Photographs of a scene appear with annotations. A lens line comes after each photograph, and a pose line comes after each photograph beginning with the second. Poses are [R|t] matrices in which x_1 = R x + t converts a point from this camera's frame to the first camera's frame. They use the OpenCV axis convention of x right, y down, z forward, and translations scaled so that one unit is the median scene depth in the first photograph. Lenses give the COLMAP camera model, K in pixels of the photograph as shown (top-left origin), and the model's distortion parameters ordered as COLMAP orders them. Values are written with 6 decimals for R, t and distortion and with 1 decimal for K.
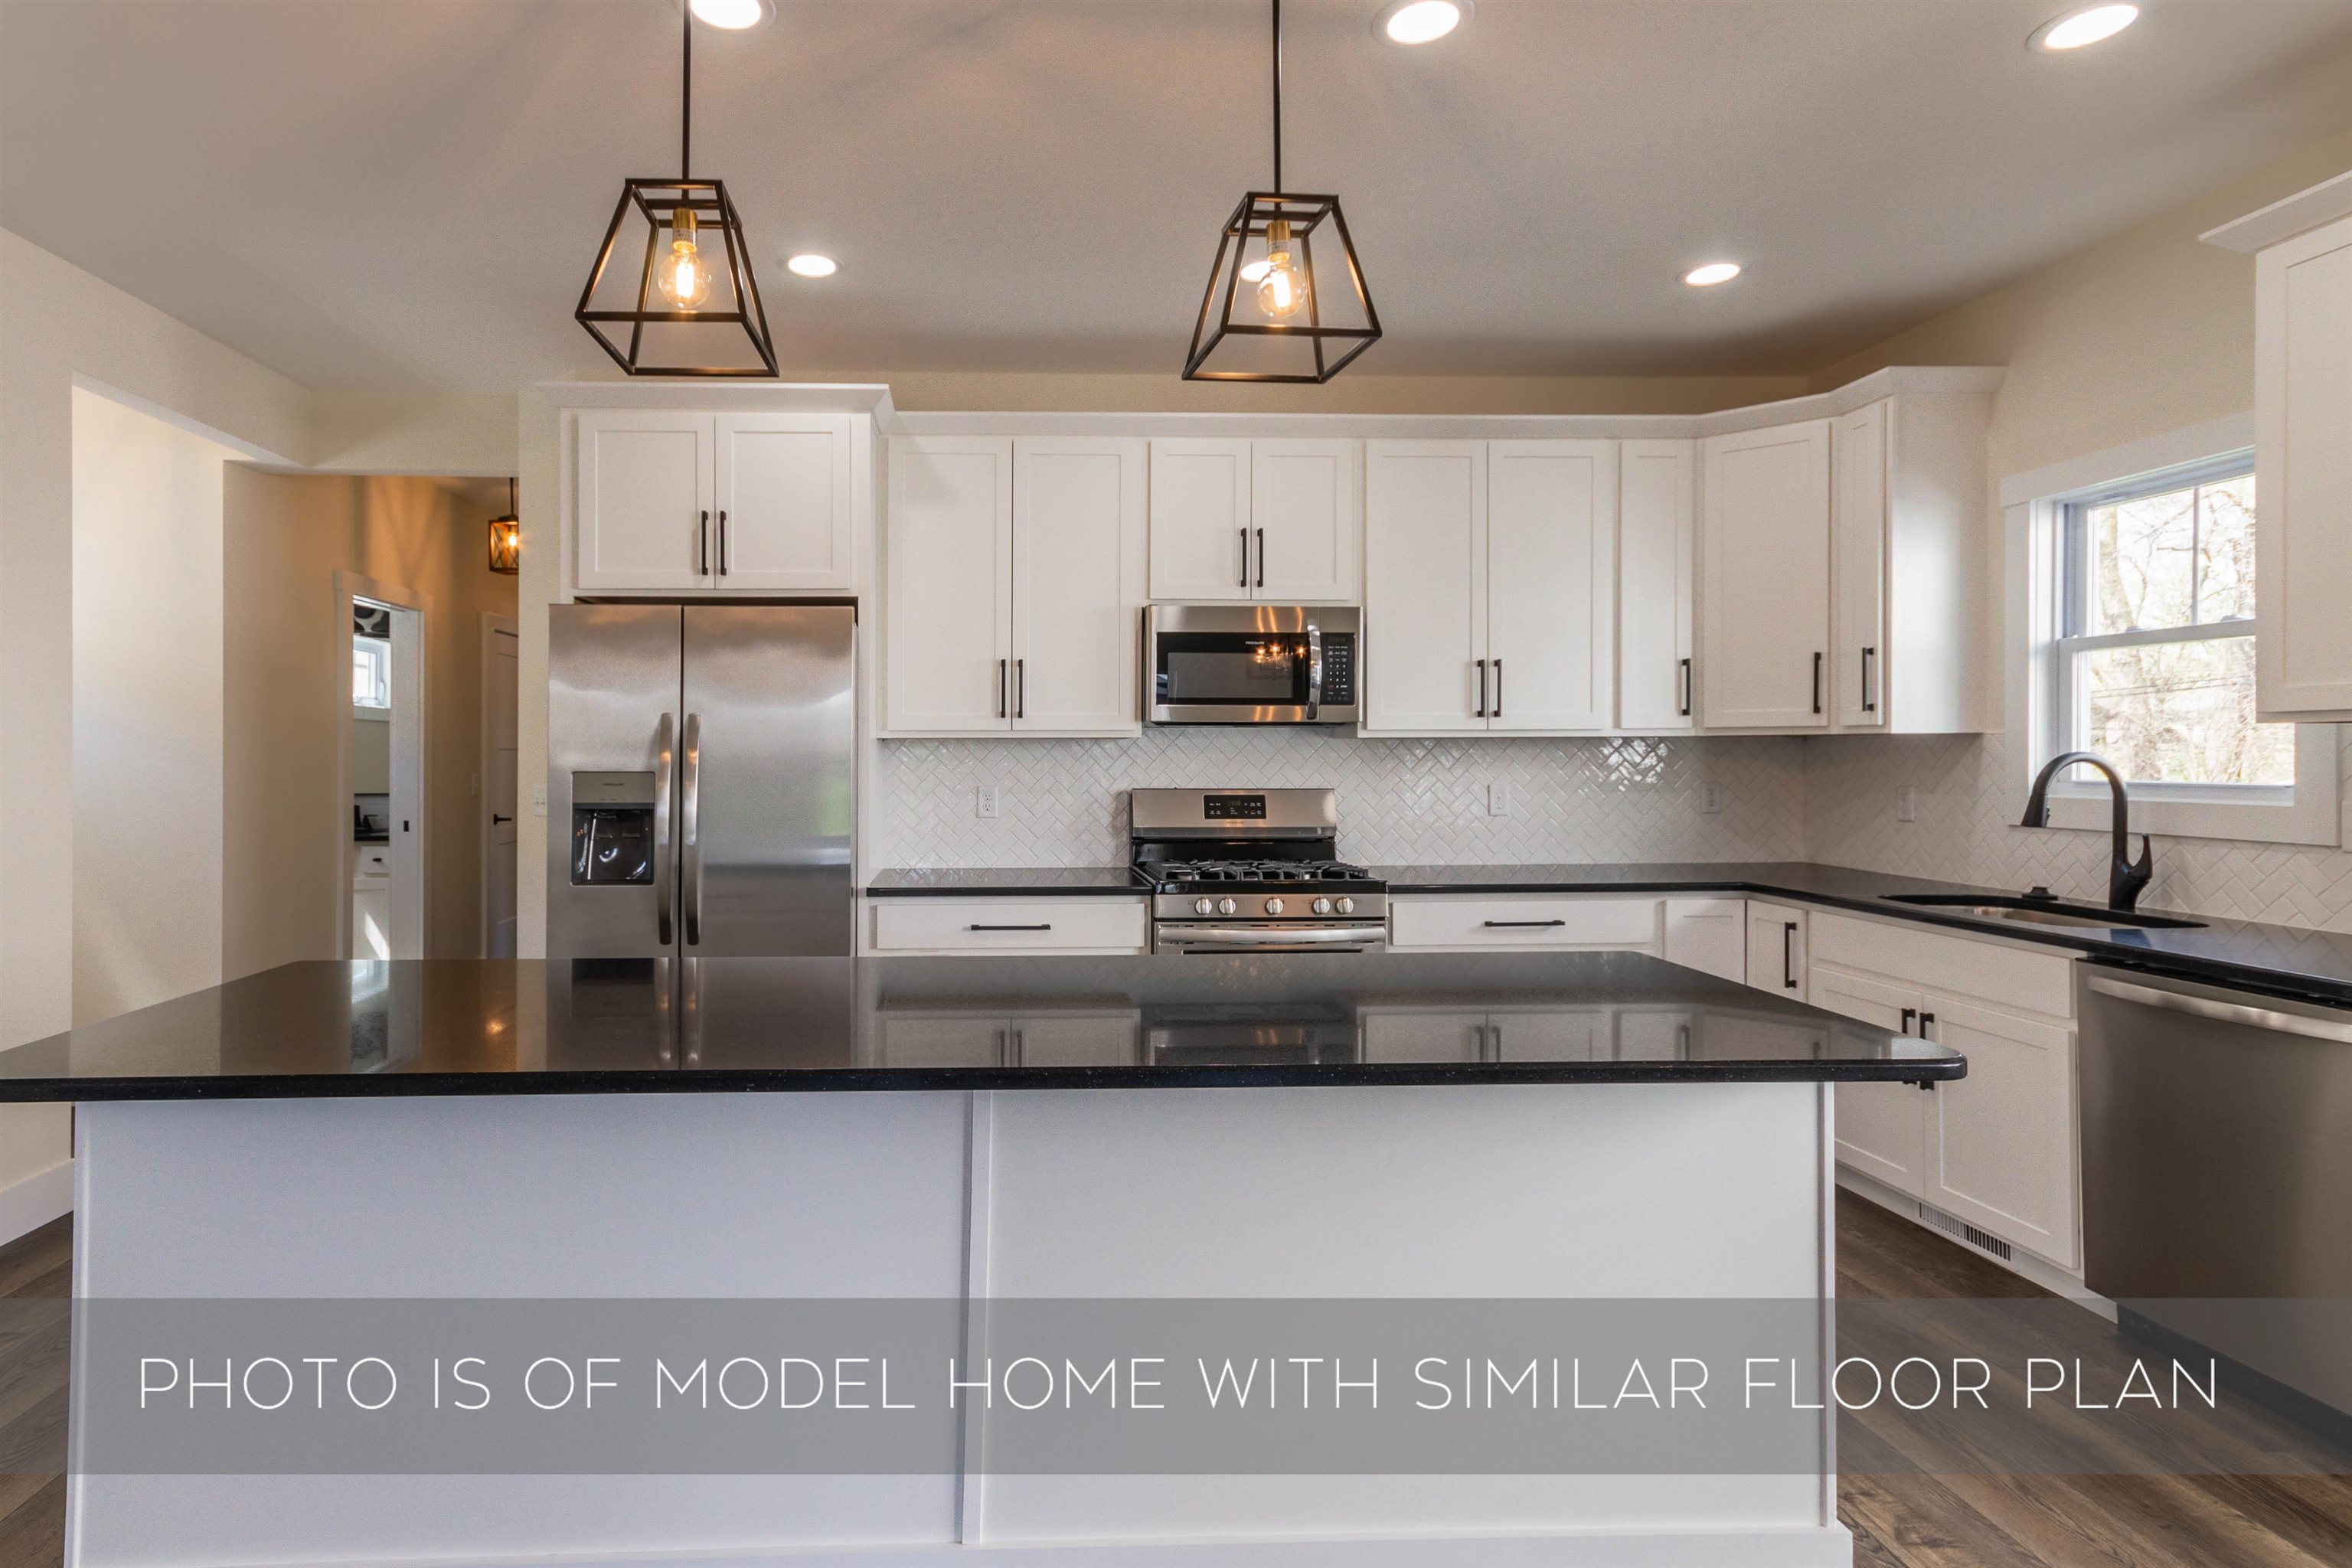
lens RADIAL K [[1191.3, 0, 1030.7], [0, 1191.3, 764.9], [0, 0, 1]] dist [0.016687, 0.003963]
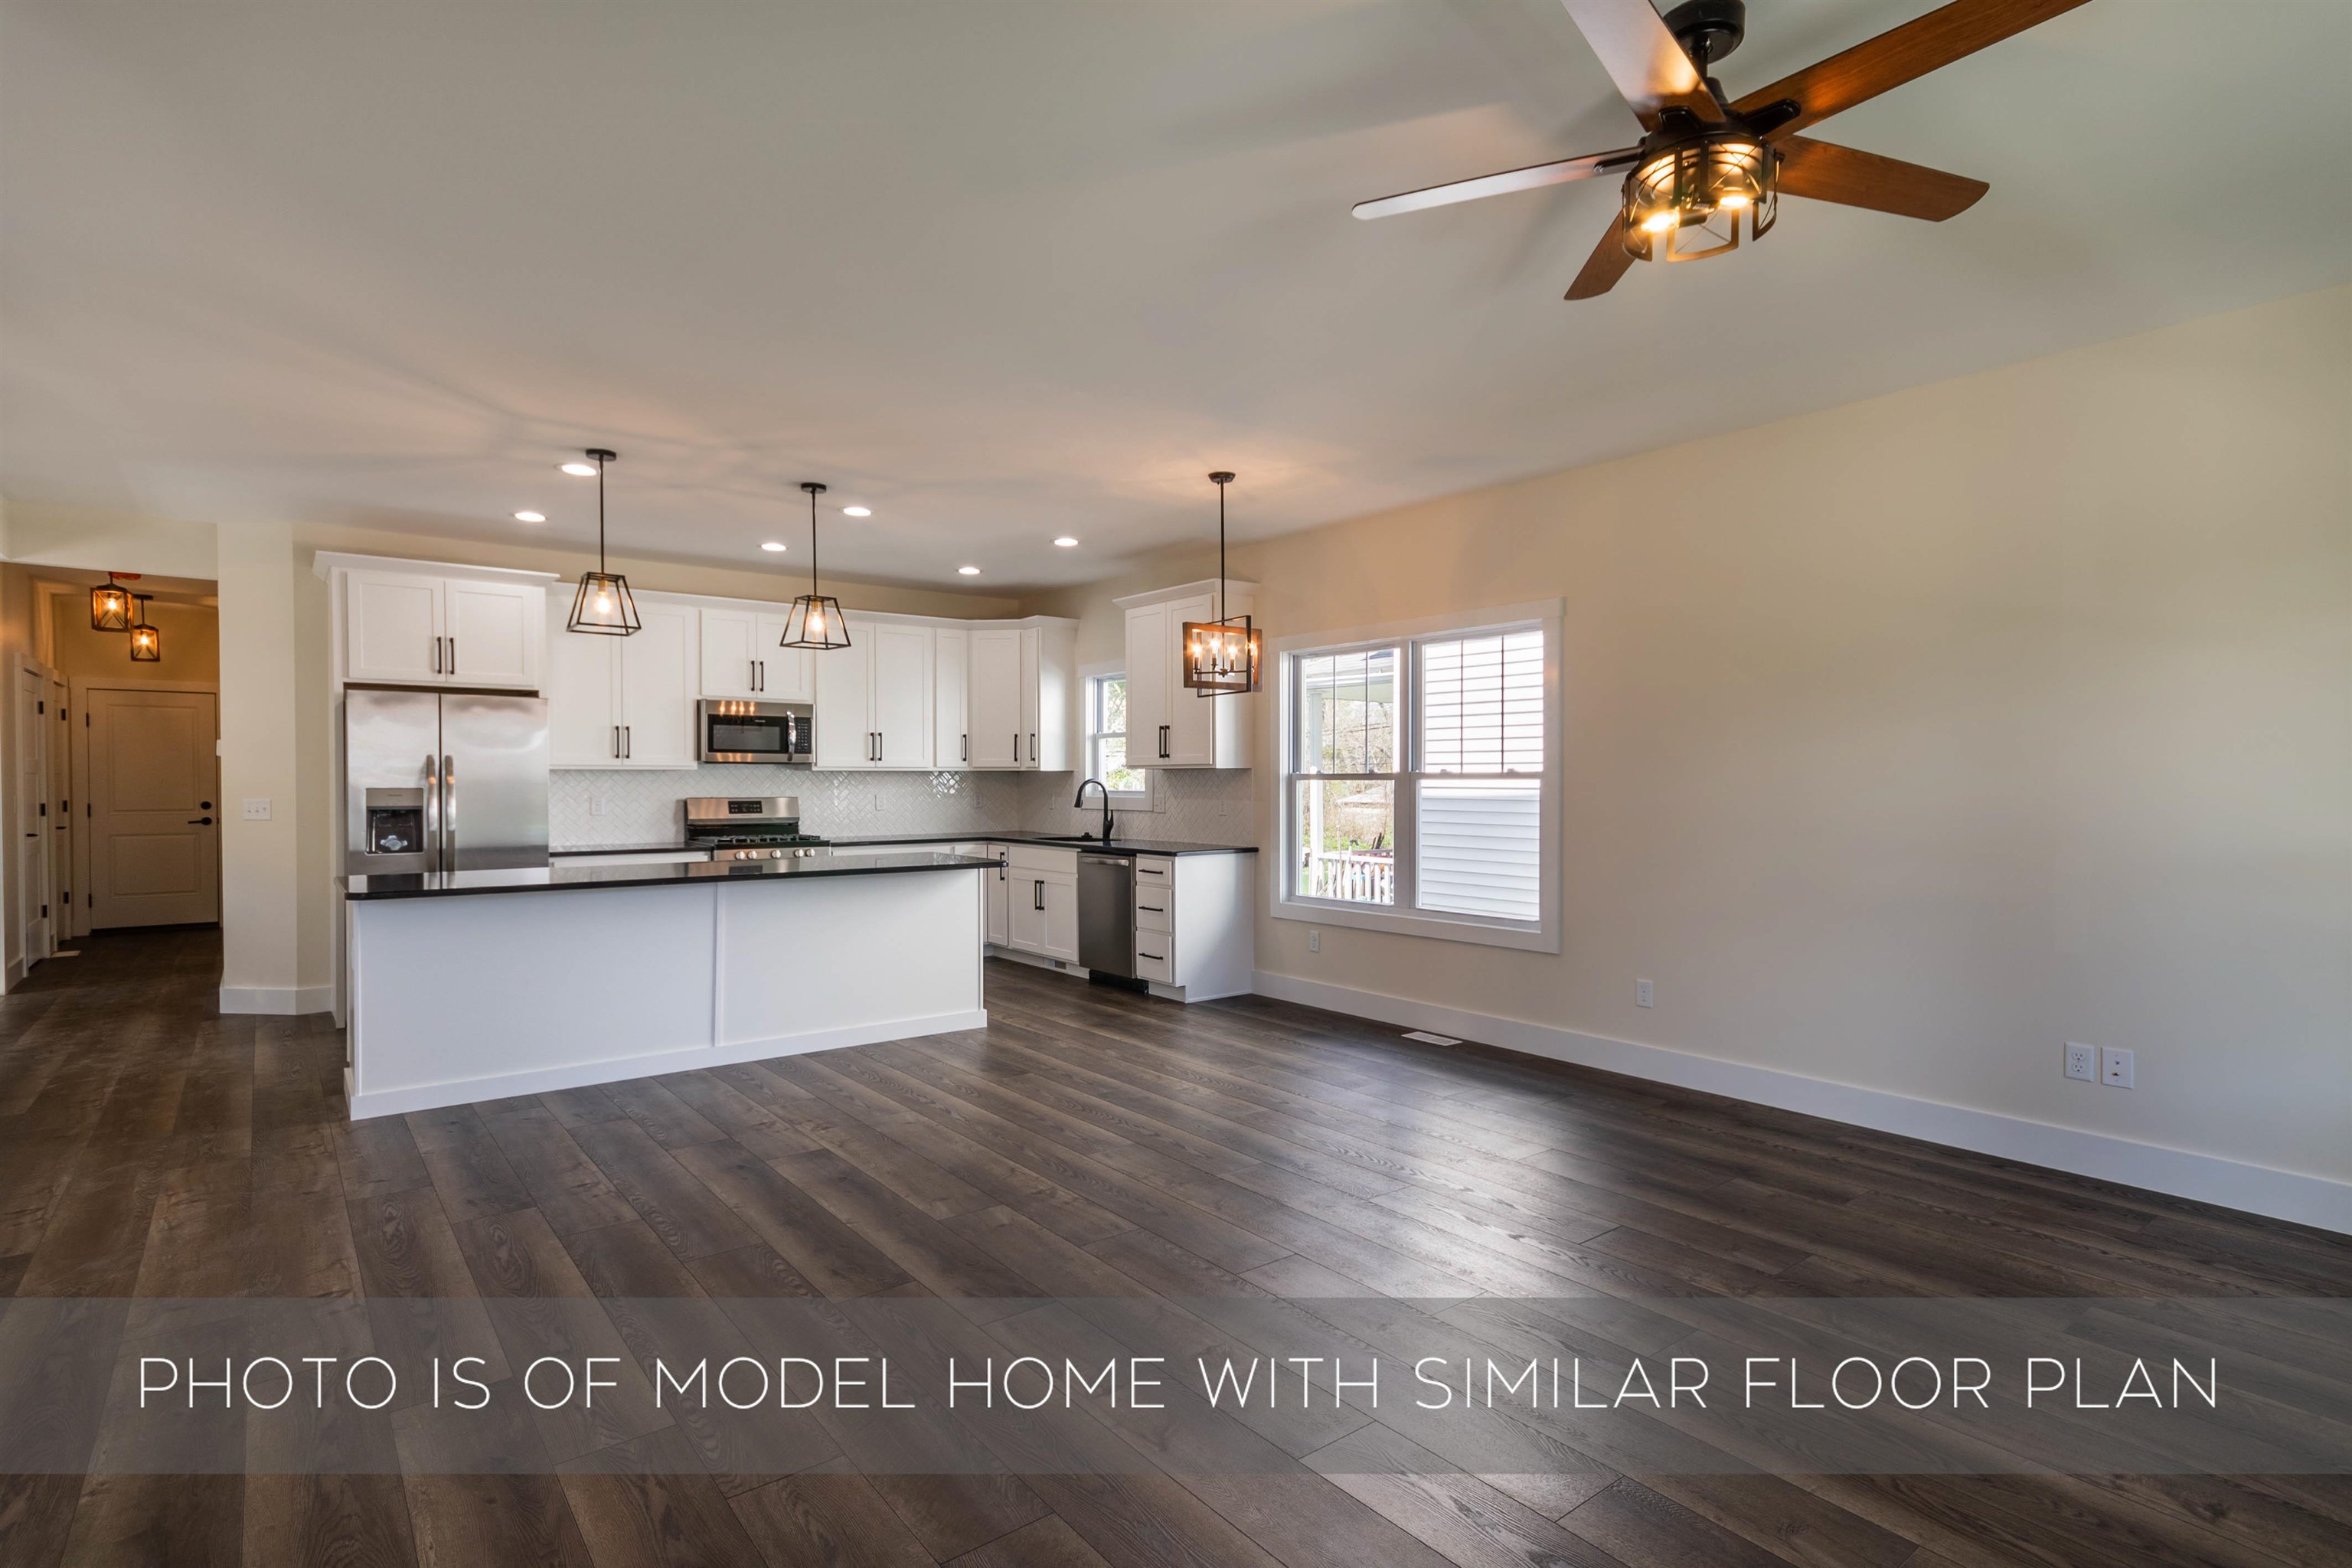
lens RADIAL K [[1191.3, 0, 1168.0], [0, 1191.3, 798.1], [0, 0, 1]] dist [0.016687, 0.003963]
pose [[0.813016, -0.007485, 0.582193, -0.408513], [0.003888, 0.999965, 0.007426, 0.010283], [-0.582228, -0.003774, 0.813016, -0.970056]]
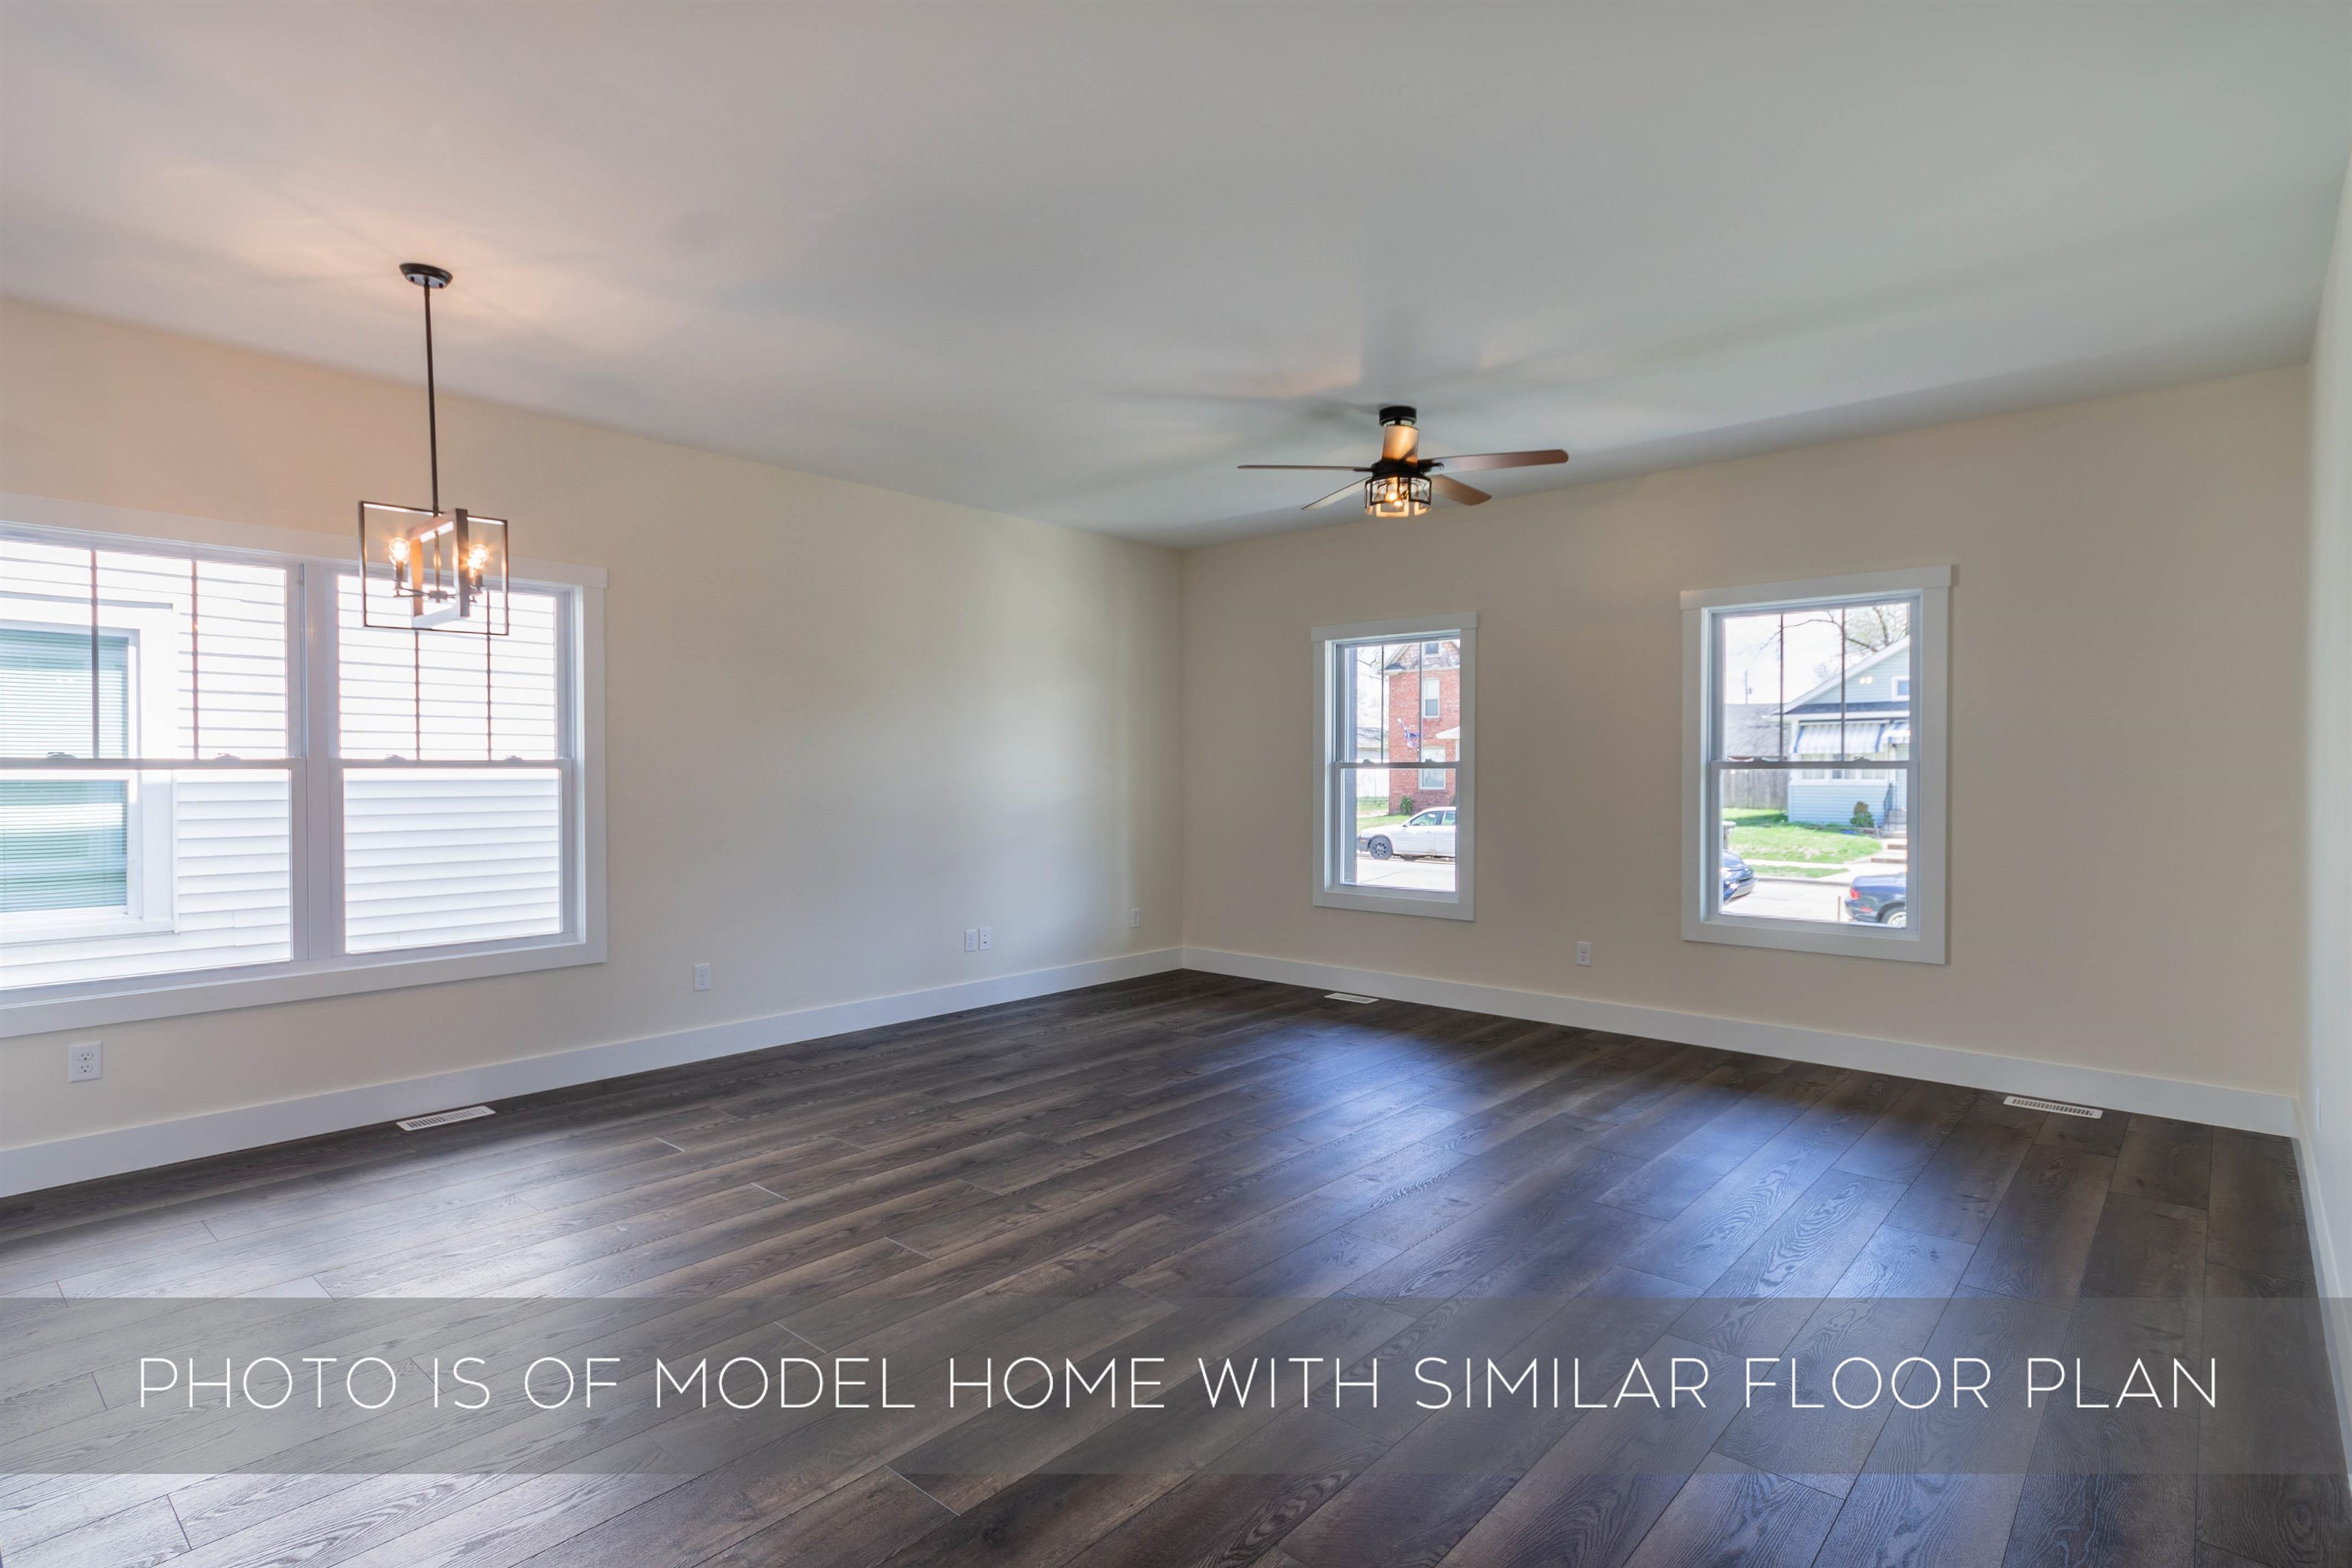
lens RADIAL K [[1191.3, 0, 1146.1], [0, 1191.3, 775.2], [0, 0, 1]] dist [0.016687, 0.003963]
pose [[-0.712100, -0.001371, 0.702077, -0.528564], [0.008787, 0.999902, 0.010865, -0.001592], [-0.702023, 0.013906, -0.712018, 0.408991]]
